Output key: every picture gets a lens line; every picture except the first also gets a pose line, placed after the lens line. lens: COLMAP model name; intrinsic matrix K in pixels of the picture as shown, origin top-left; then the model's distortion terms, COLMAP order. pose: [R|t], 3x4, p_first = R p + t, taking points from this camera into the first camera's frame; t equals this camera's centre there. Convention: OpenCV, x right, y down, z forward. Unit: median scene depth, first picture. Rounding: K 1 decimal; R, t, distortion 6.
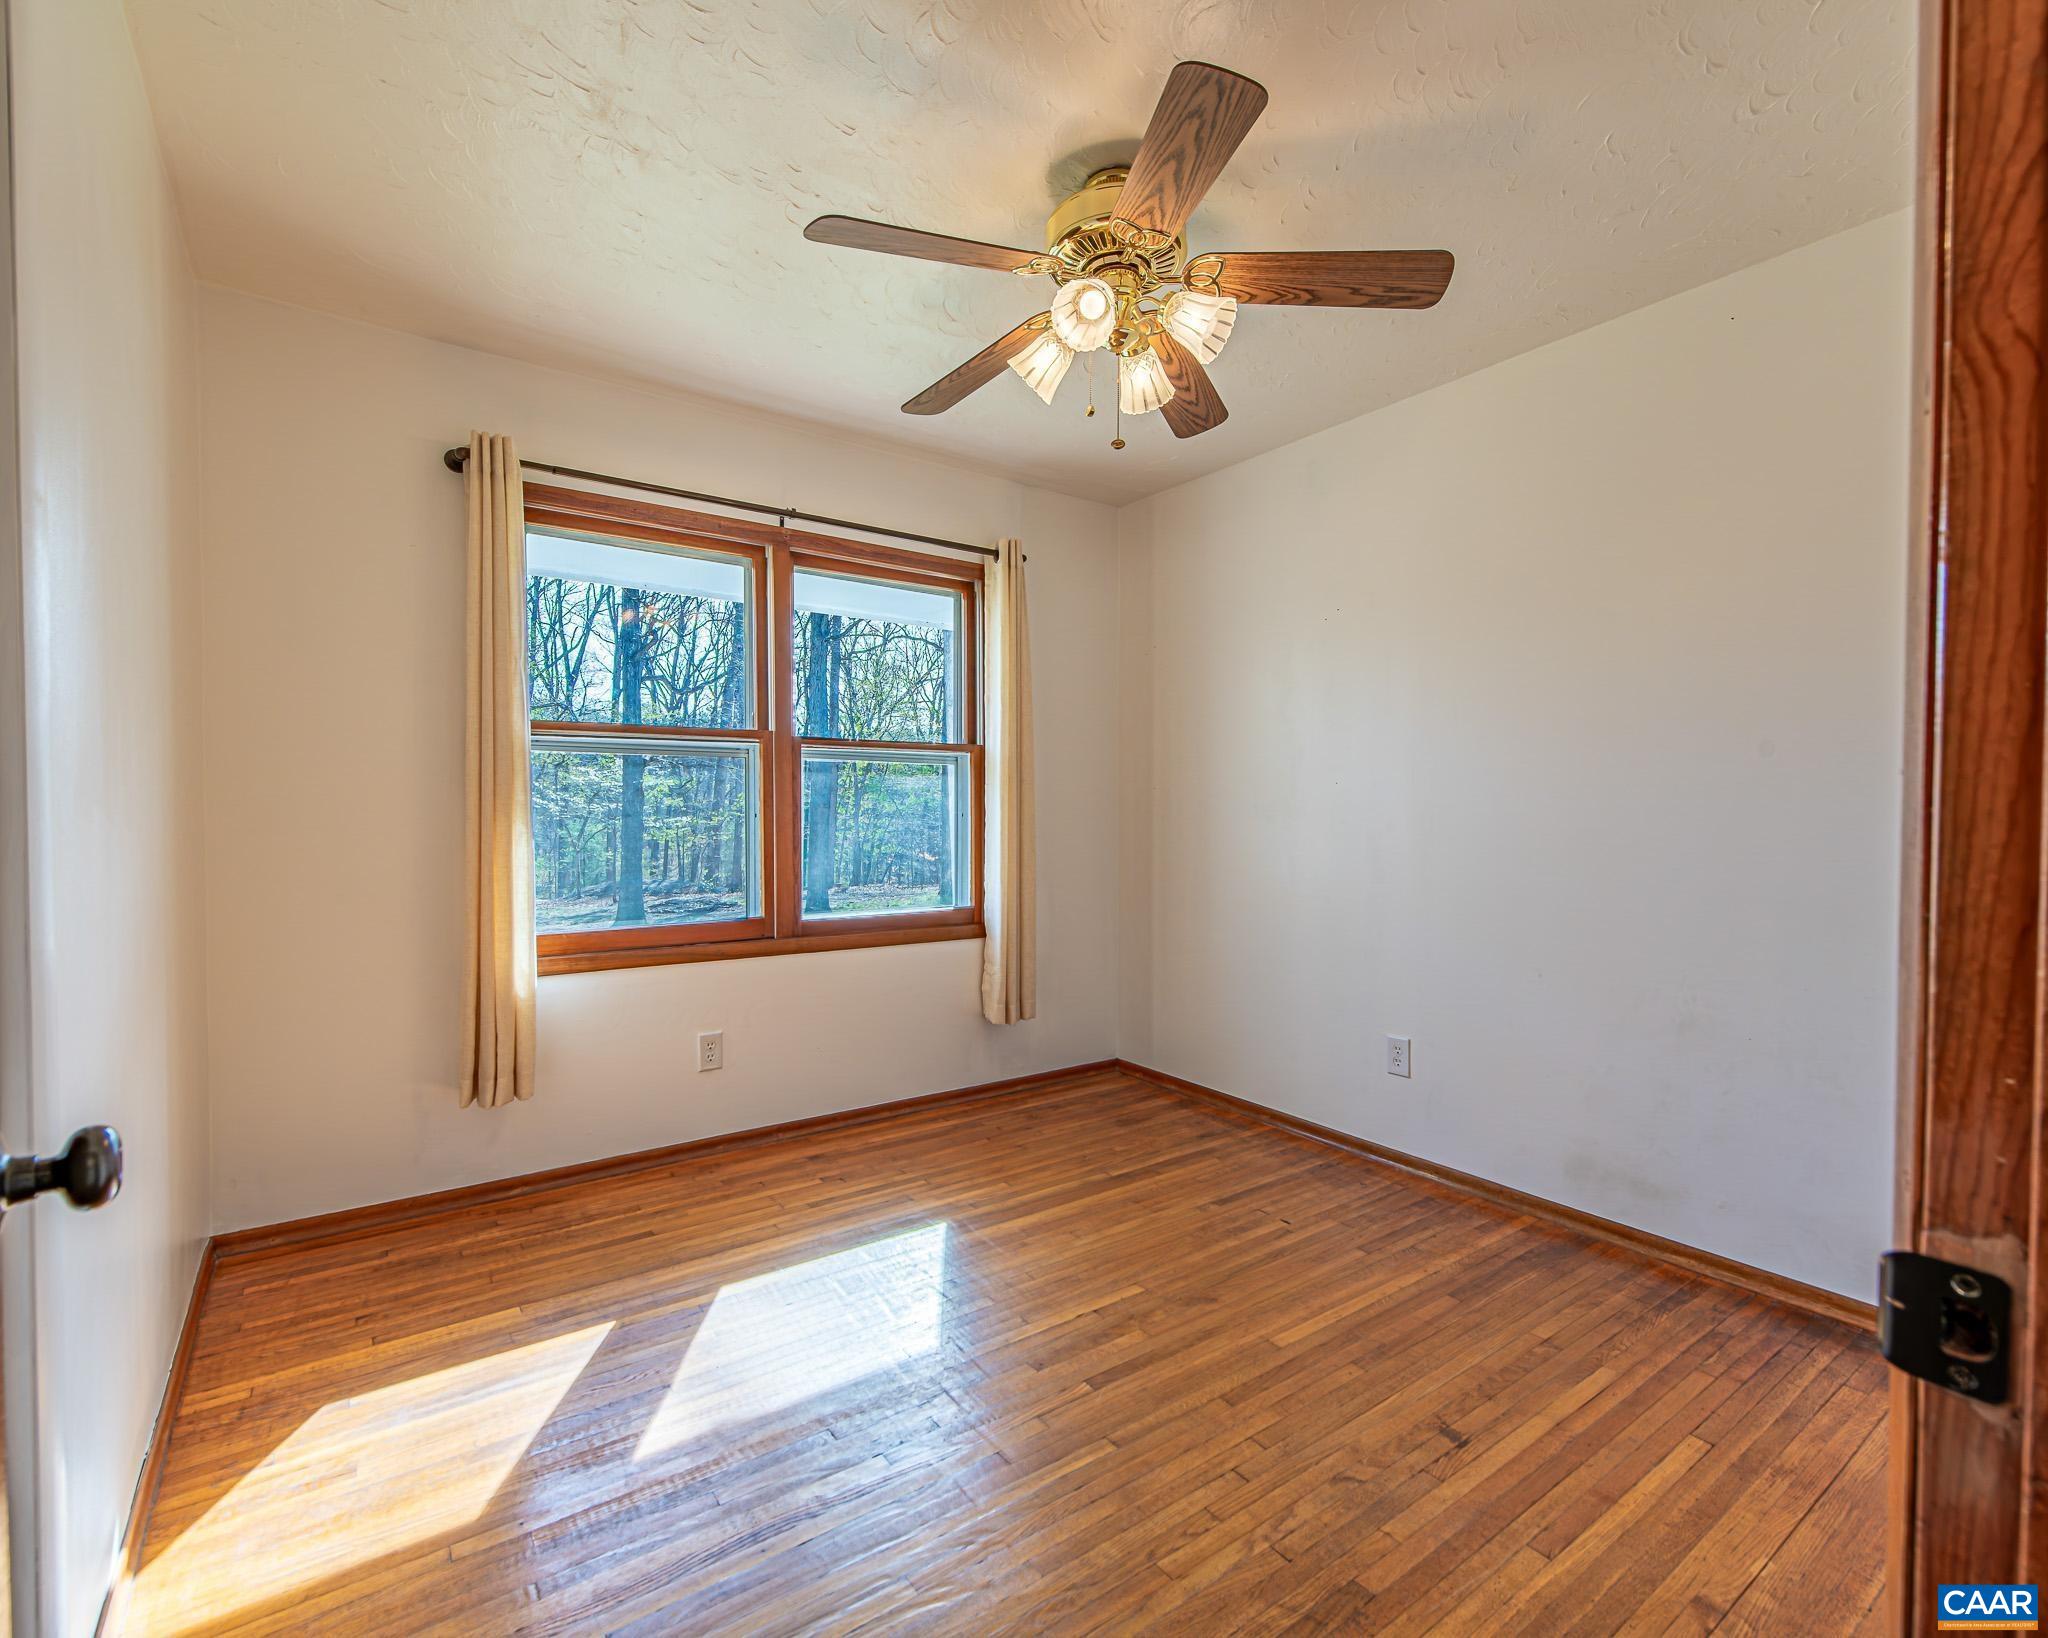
lens RADIAL K [[958.4, 0, 999.9], [0, 958.4, 847.6], [0, 0, 1]] dist [0.019848, -0.007083]
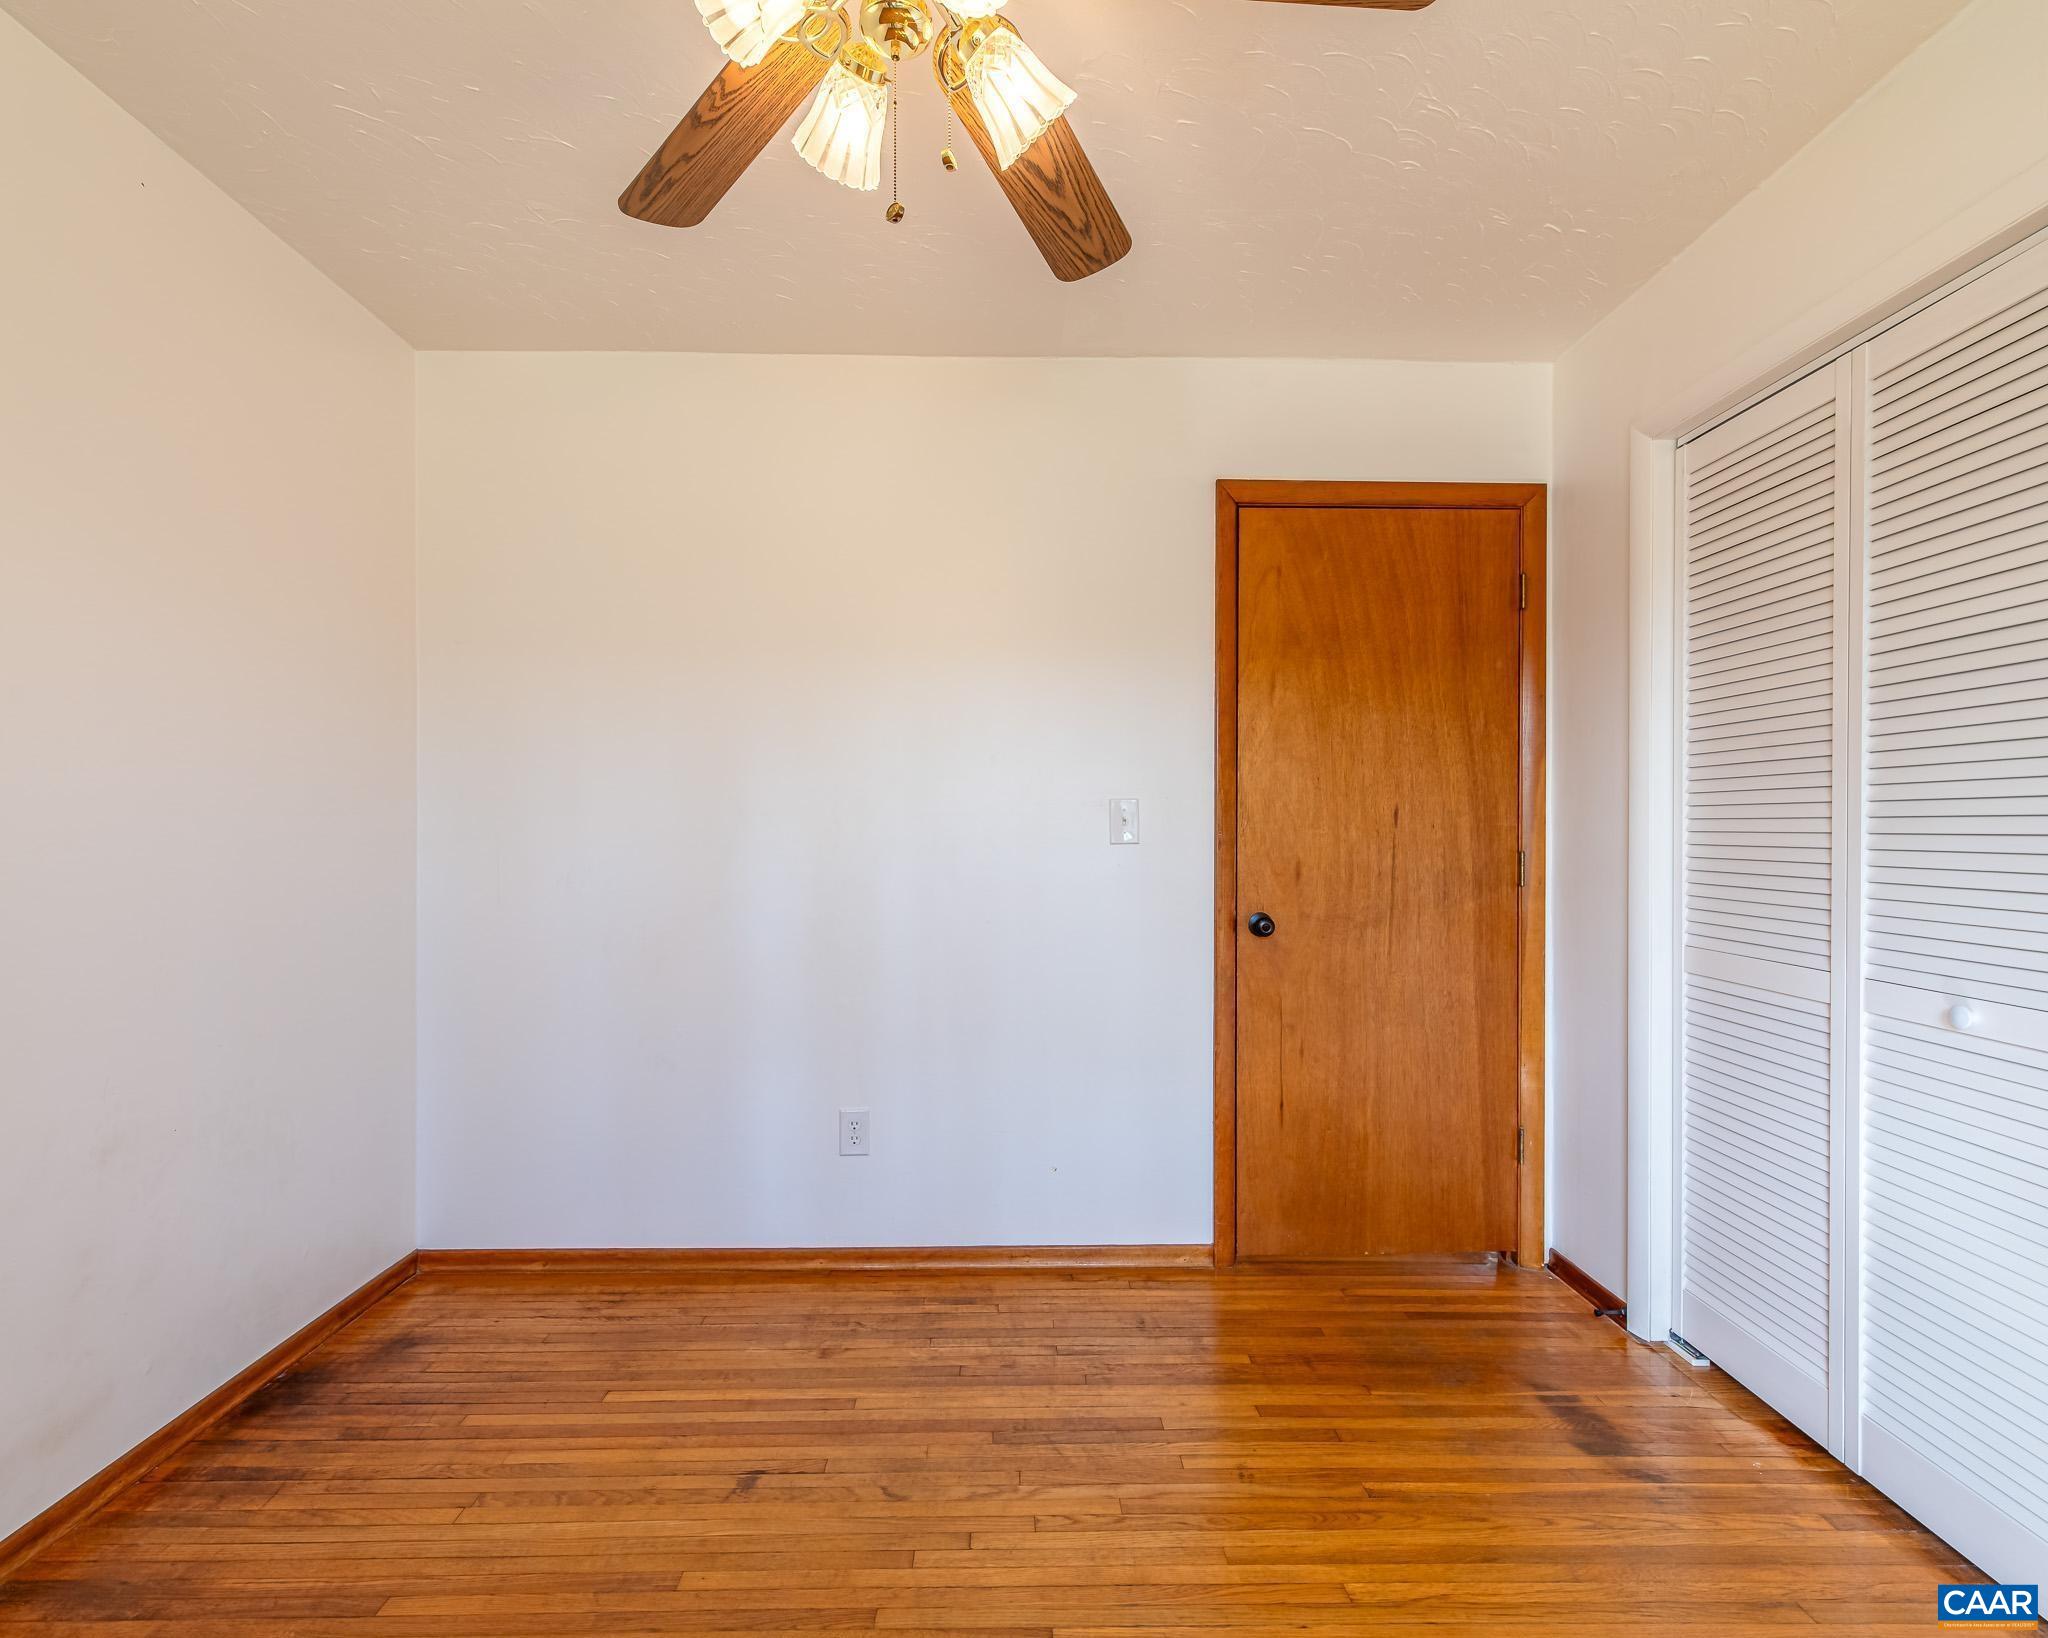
lens RADIAL K [[958.4, 0, 1032.7], [0, 958.4, 835.1], [0, 0, 1]] dist [0.019848, -0.007083]
pose [[-0.841992, -0.008089, 0.539430, -0.187792], [0.012826, 0.999305, 0.035004, -0.047294], [-0.539338, 0.036392, -0.841303, 1.048896]]
